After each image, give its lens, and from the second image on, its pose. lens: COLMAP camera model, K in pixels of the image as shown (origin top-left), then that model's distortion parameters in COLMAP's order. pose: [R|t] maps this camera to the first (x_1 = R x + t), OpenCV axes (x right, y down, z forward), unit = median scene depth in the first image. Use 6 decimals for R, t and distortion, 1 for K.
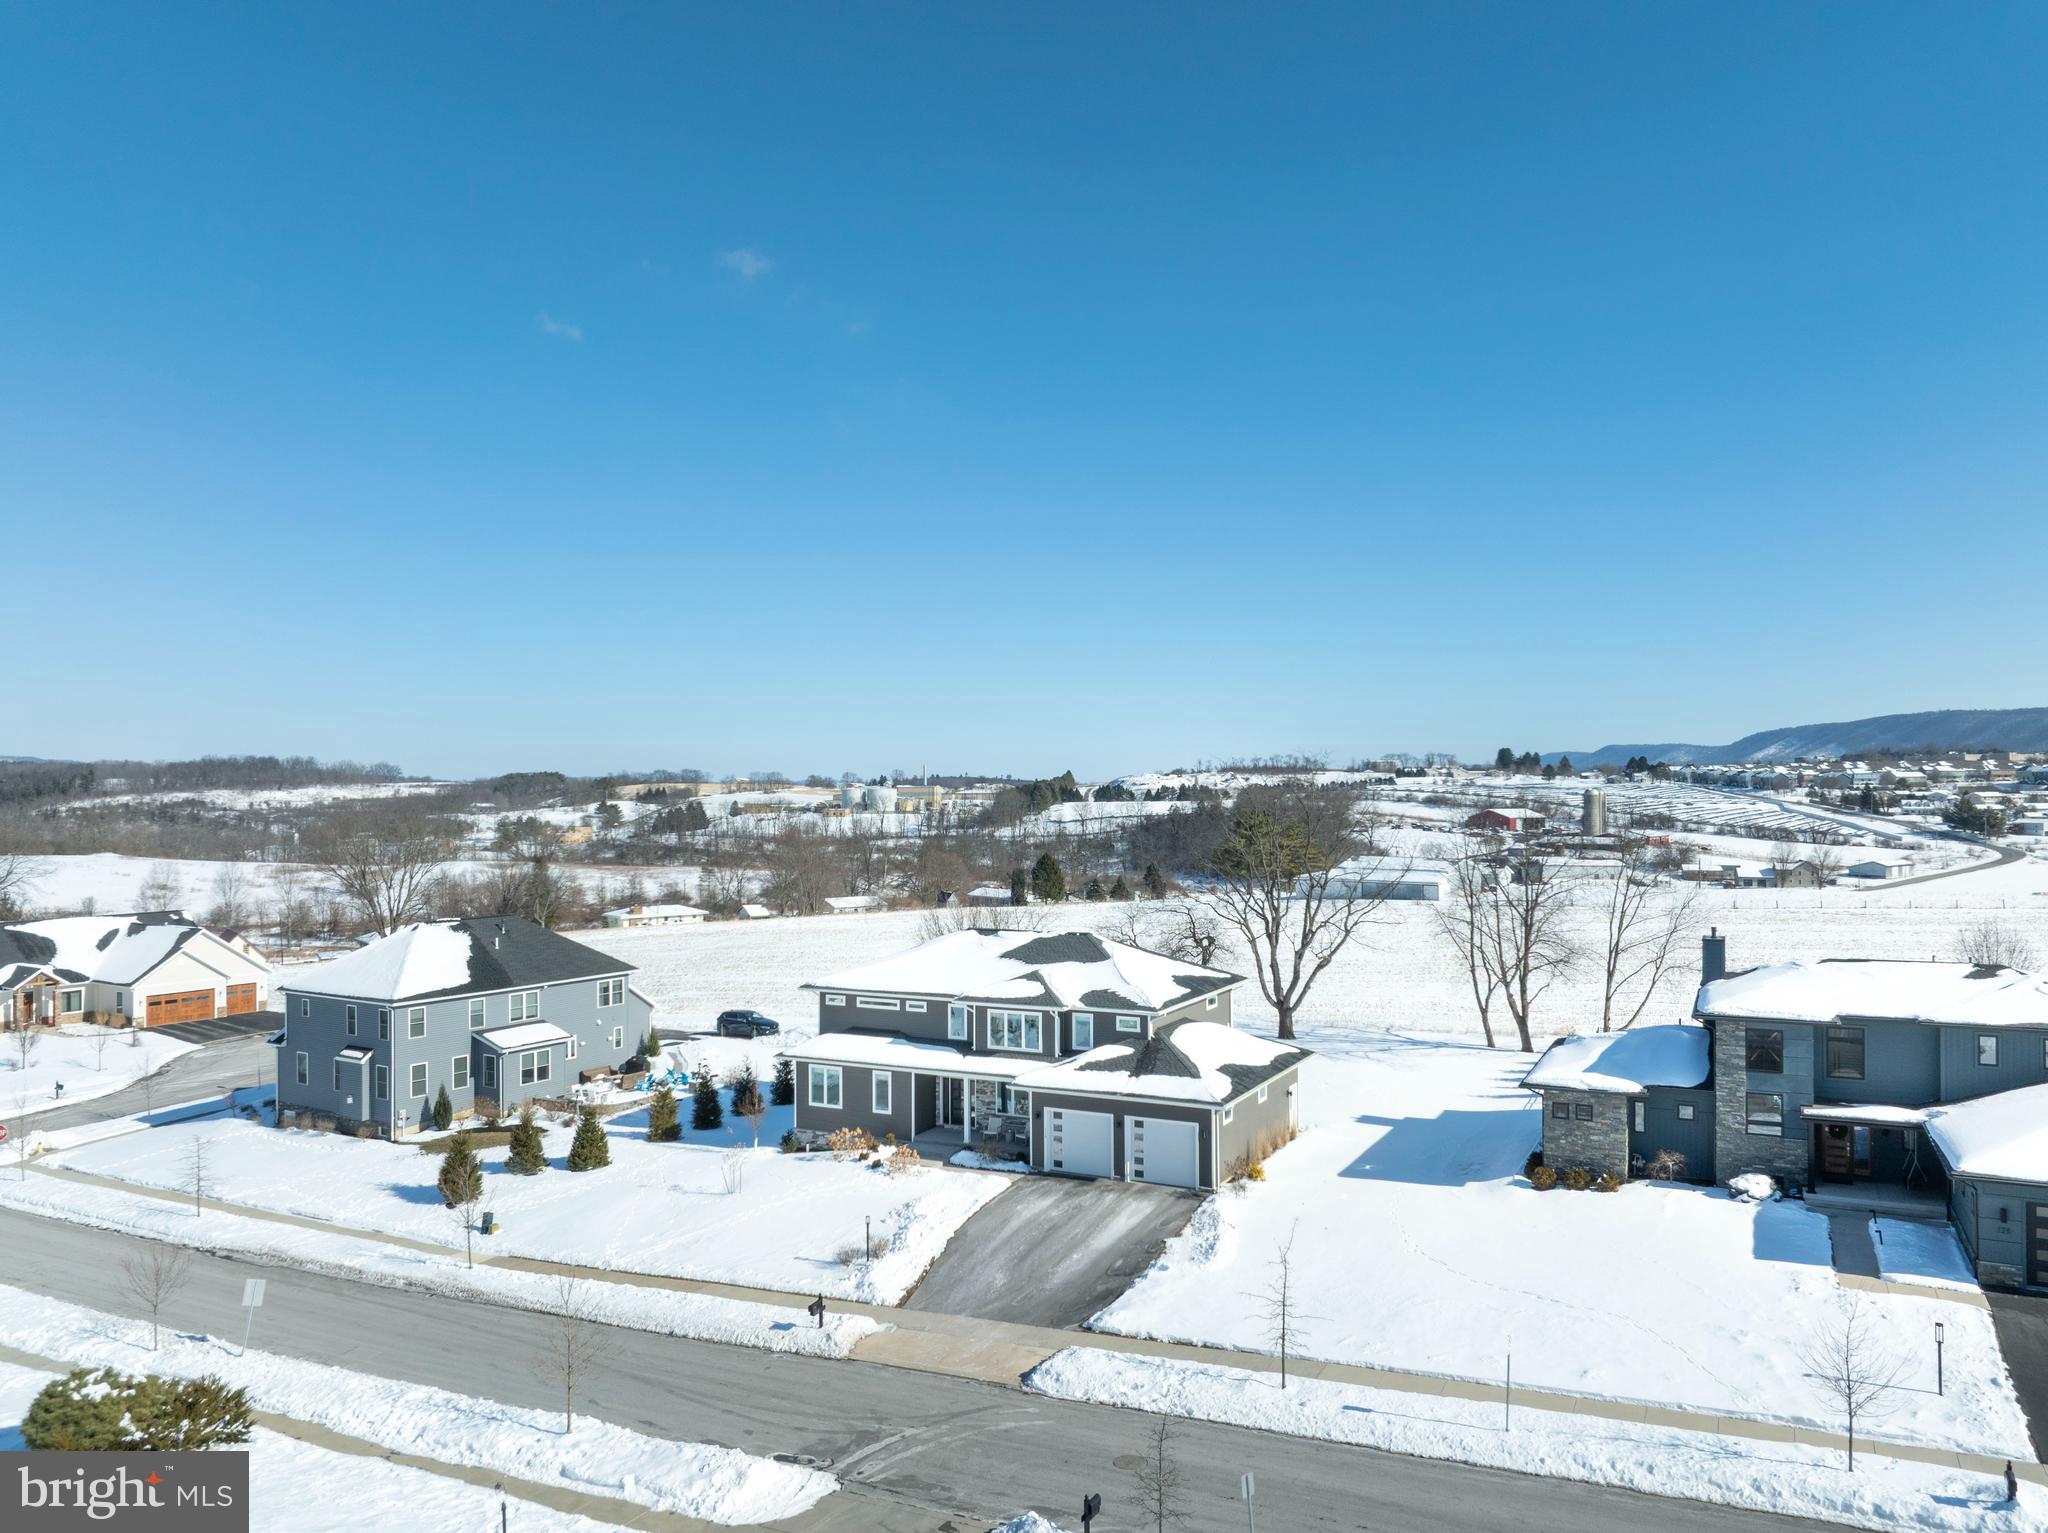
lens RADIAL K [[1473.9, 0, 1024.0], [0, 1473.9, 766.5], [0, 0, 1]] dist [0.009732, -0.051381]
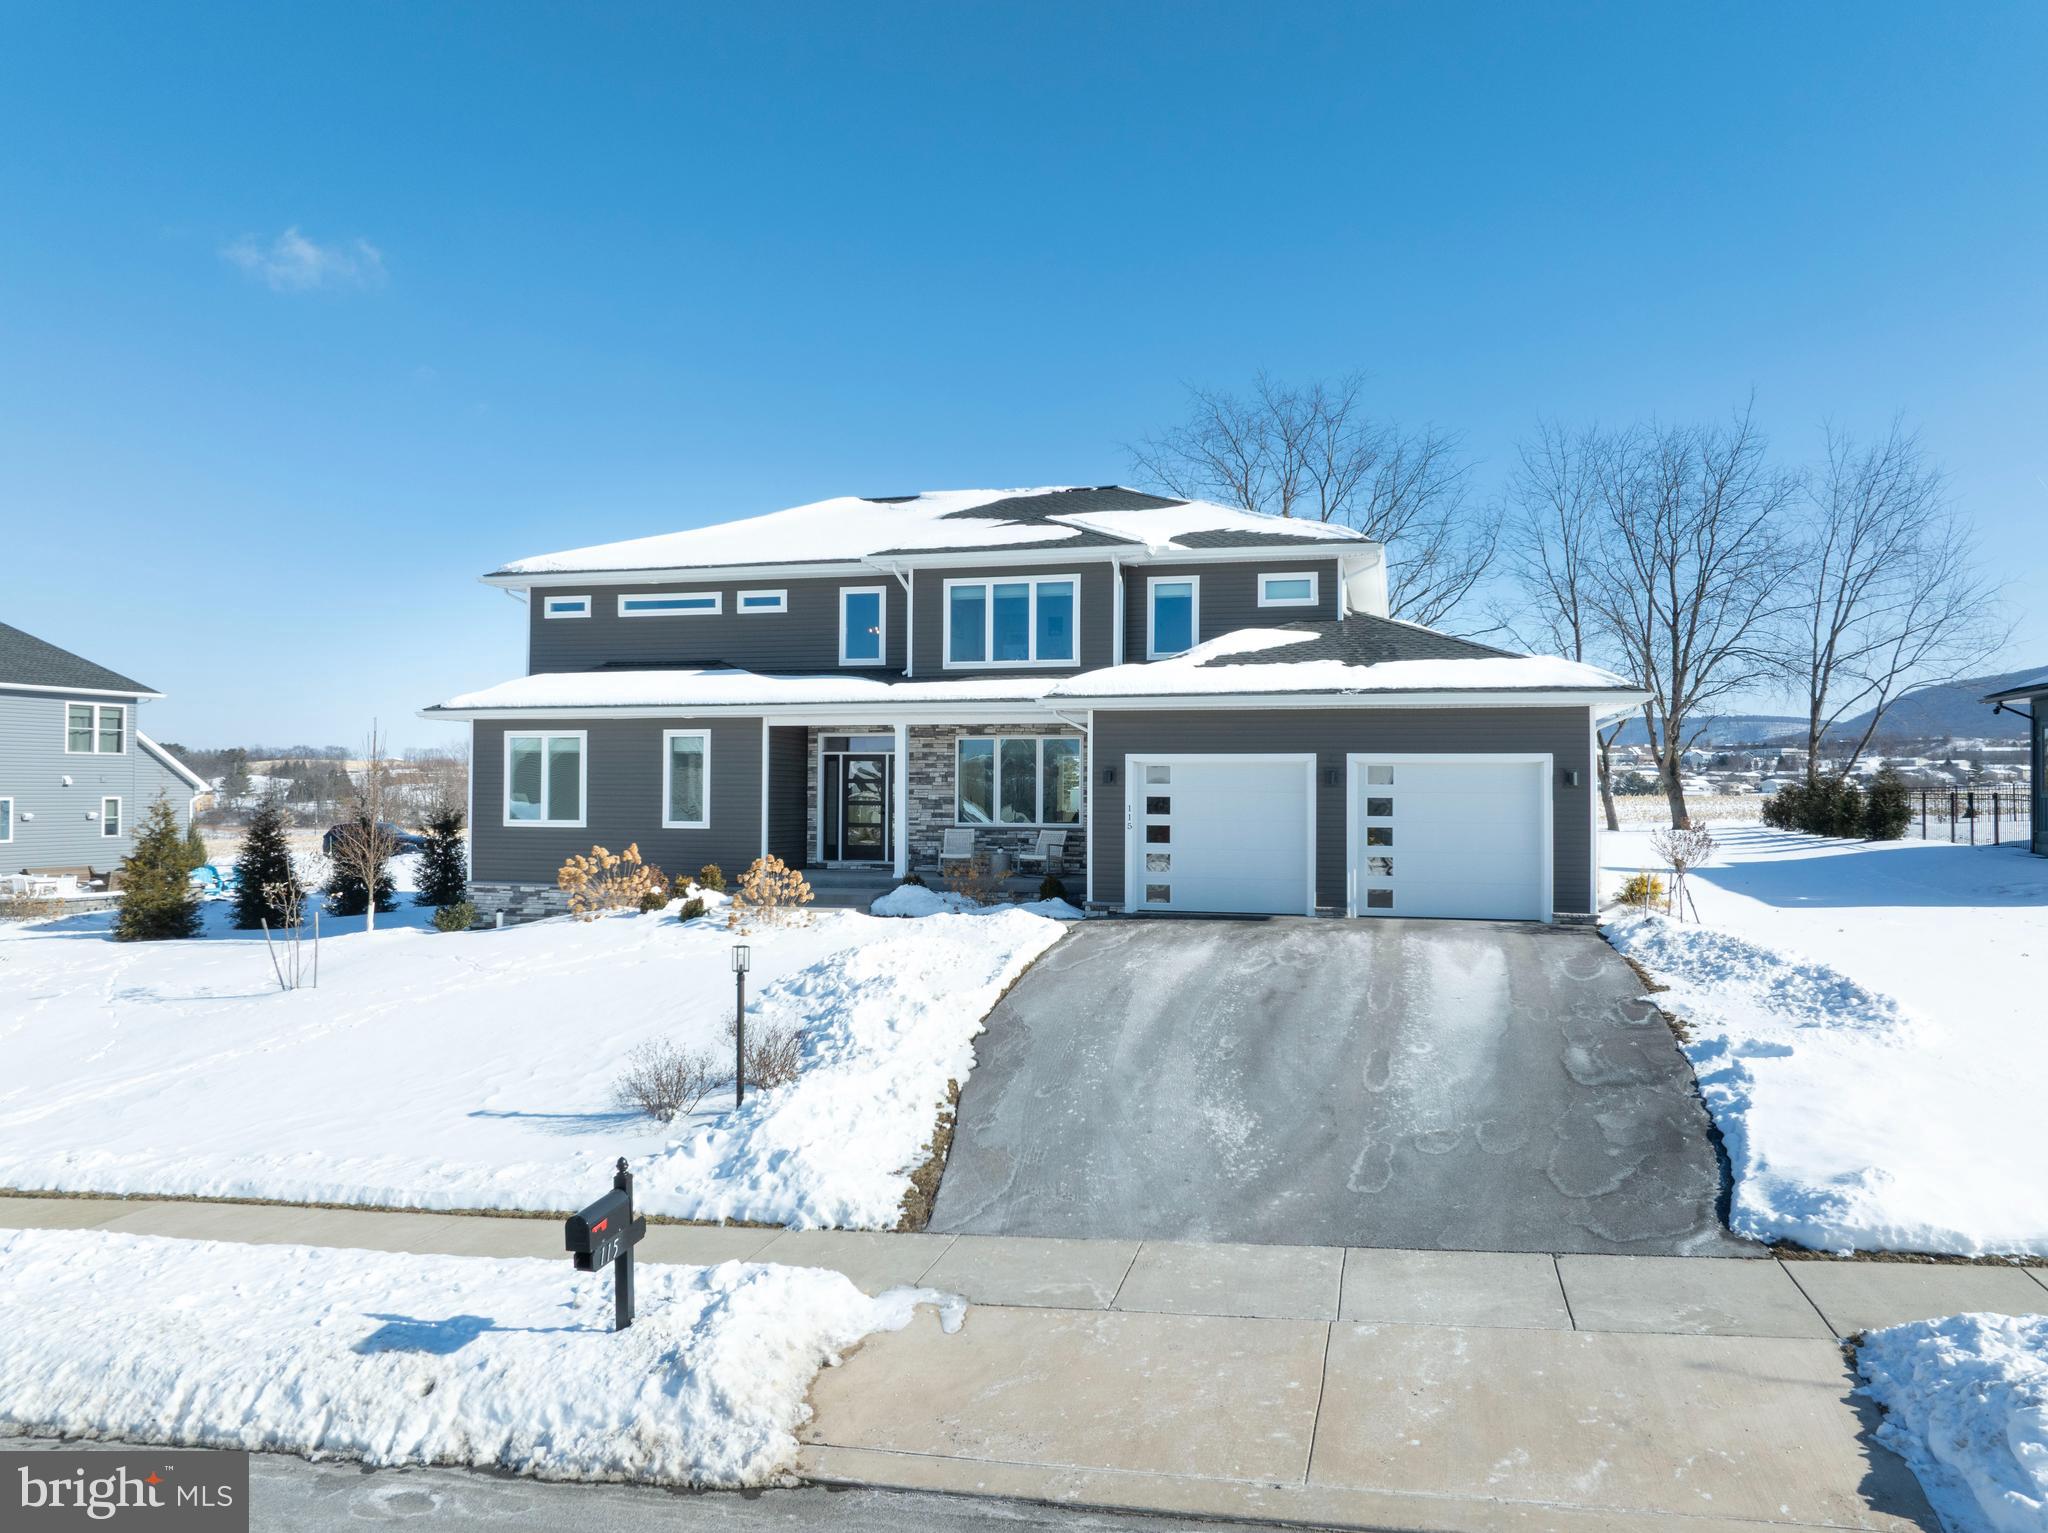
lens RADIAL K [[1441.7, 0, 1024.0], [0, 1441.7, 766.5], [0, 0, 1]] dist [-0.008316, -0.045045]
pose [[0.975412, 0.012929, 0.220011, -0.099902], [-0.011515, 0.999904, -0.007710, 0.236085], [-0.220090, 0.004987, 0.975467, 0.616597]]
